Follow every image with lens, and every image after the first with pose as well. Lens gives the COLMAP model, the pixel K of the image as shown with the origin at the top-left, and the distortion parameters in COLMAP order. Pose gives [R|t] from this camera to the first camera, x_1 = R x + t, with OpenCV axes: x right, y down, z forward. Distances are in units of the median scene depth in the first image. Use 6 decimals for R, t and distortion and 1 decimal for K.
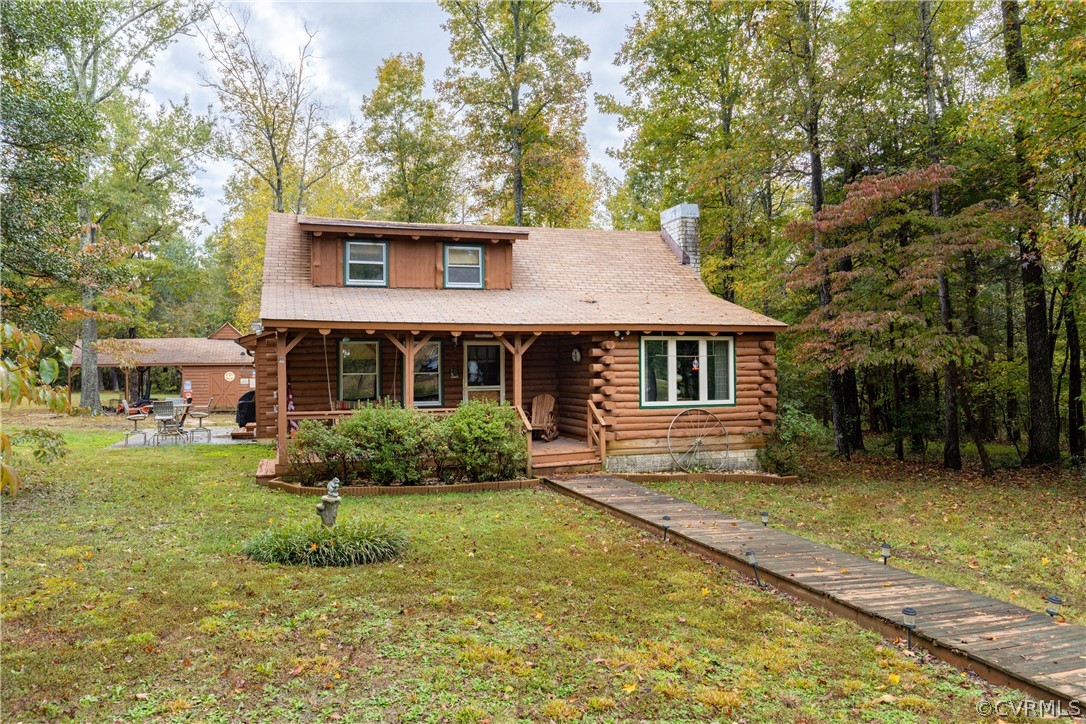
lens RADIAL K [[729.6, 0, 529.0], [0, 729.6, 360.1], [0, 0, 1]] dist [0.004880, -0.008754]
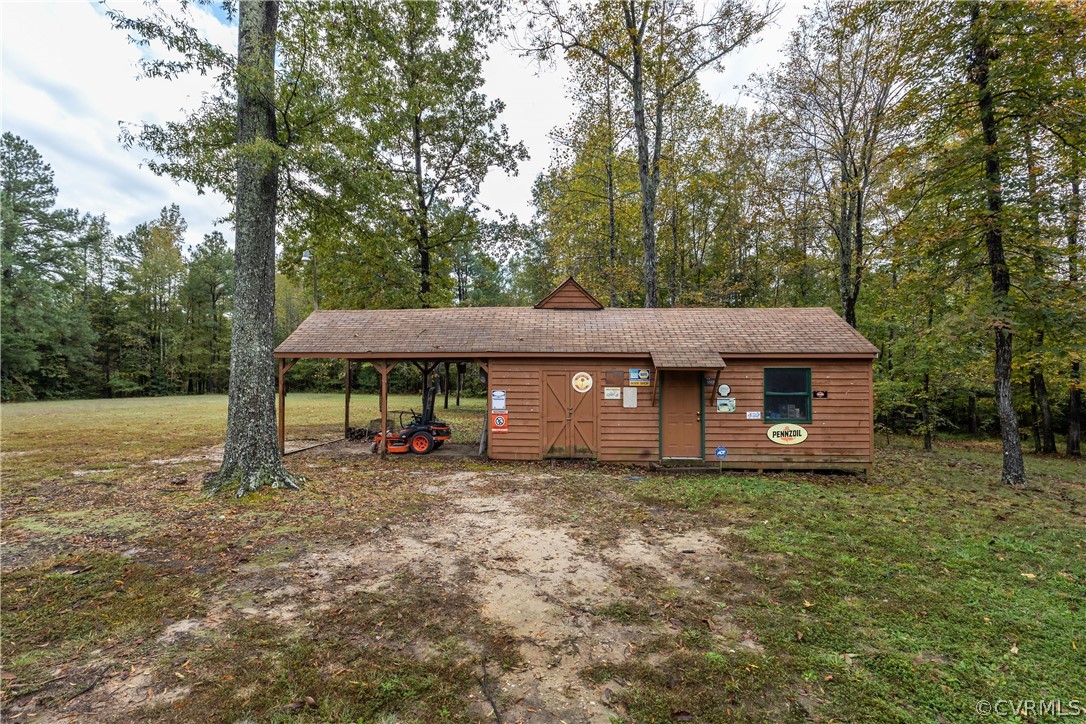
lens RADIAL K [[525.0, 0, 533.7], [0, 525.0, 363.6], [0, 0, 1]] dist [0.002409, -0.001749]
pose [[0.933716, 0.001149, -0.358013, -0.780138], [-0.007370, 0.999845, -0.016014, 0.039885], [0.357939, 0.017591, 0.933579, 1.660269]]
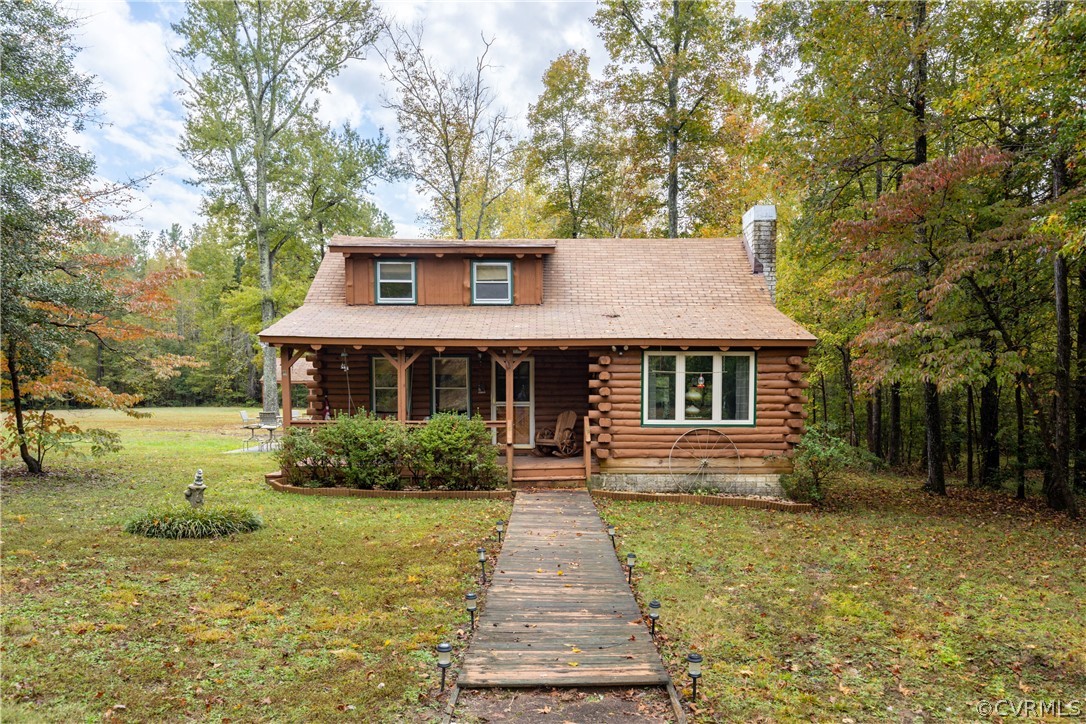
lens RADIAL K [[784.8, 0, 571.9], [0, 784.8, 443.0], [0, 0, 1]] dist [-0.002041, 0.006030]
pose [[0.960694, 0.030257, -0.275955, 0.333946], [-0.008952, 0.996902, 0.078139, 0.007139], [0.277465, -0.072597, 0.957989, -0.024025]]
